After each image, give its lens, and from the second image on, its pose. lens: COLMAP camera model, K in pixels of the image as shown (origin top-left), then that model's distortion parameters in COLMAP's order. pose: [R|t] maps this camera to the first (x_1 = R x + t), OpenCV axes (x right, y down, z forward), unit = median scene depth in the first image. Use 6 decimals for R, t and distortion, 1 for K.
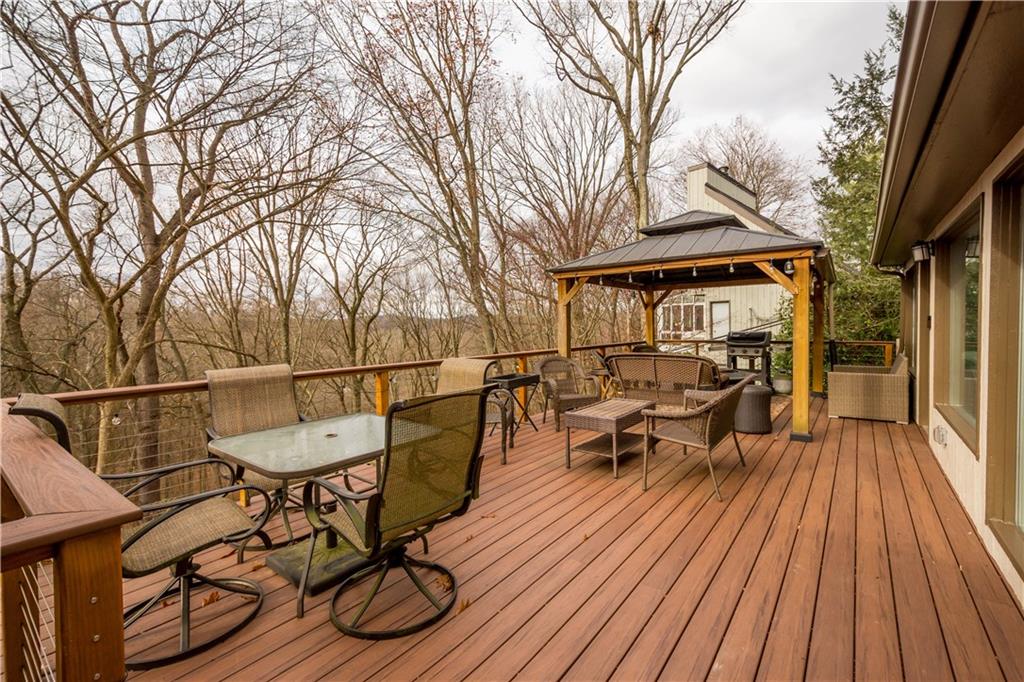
lens RADIAL K [[448.5, 0, 513.9], [0, 448.5, 338.2], [0, 0, 1]] dist [0.002194, 0.000462]
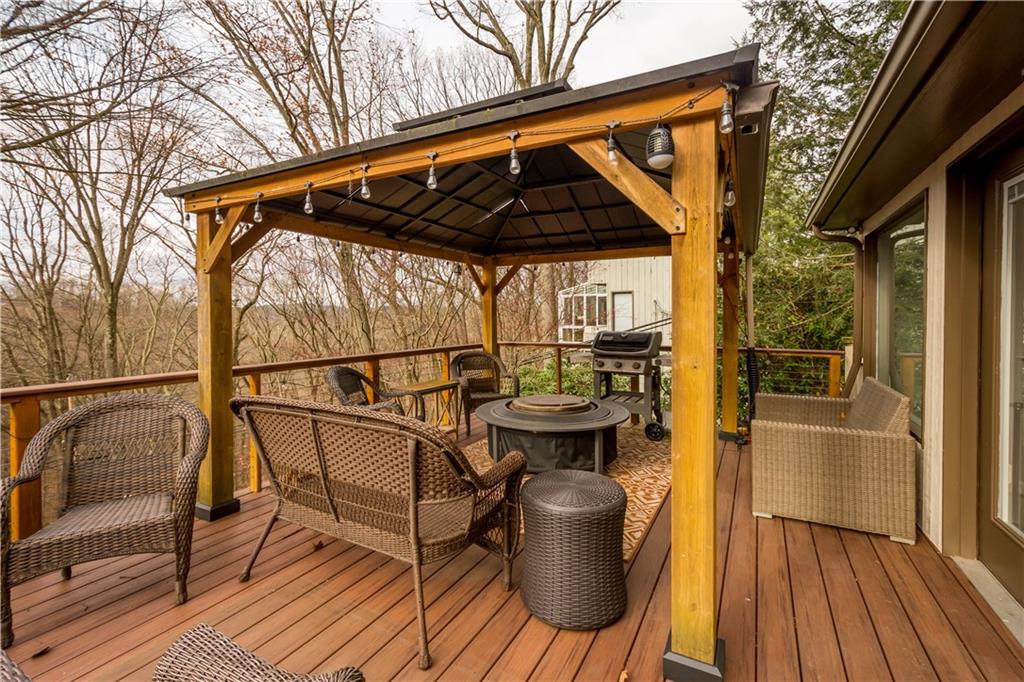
lens RADIAL K [[448.5, 0, 514.3], [0, 448.5, 323.1], [0, 0, 1]] dist [0.002194, 0.000462]
pose [[0.987617, 0.010780, 0.156512, 0.240403], [-0.008421, 0.999841, -0.015731, -0.013674], [-0.156657, 0.014218, 0.987551, 0.364828]]
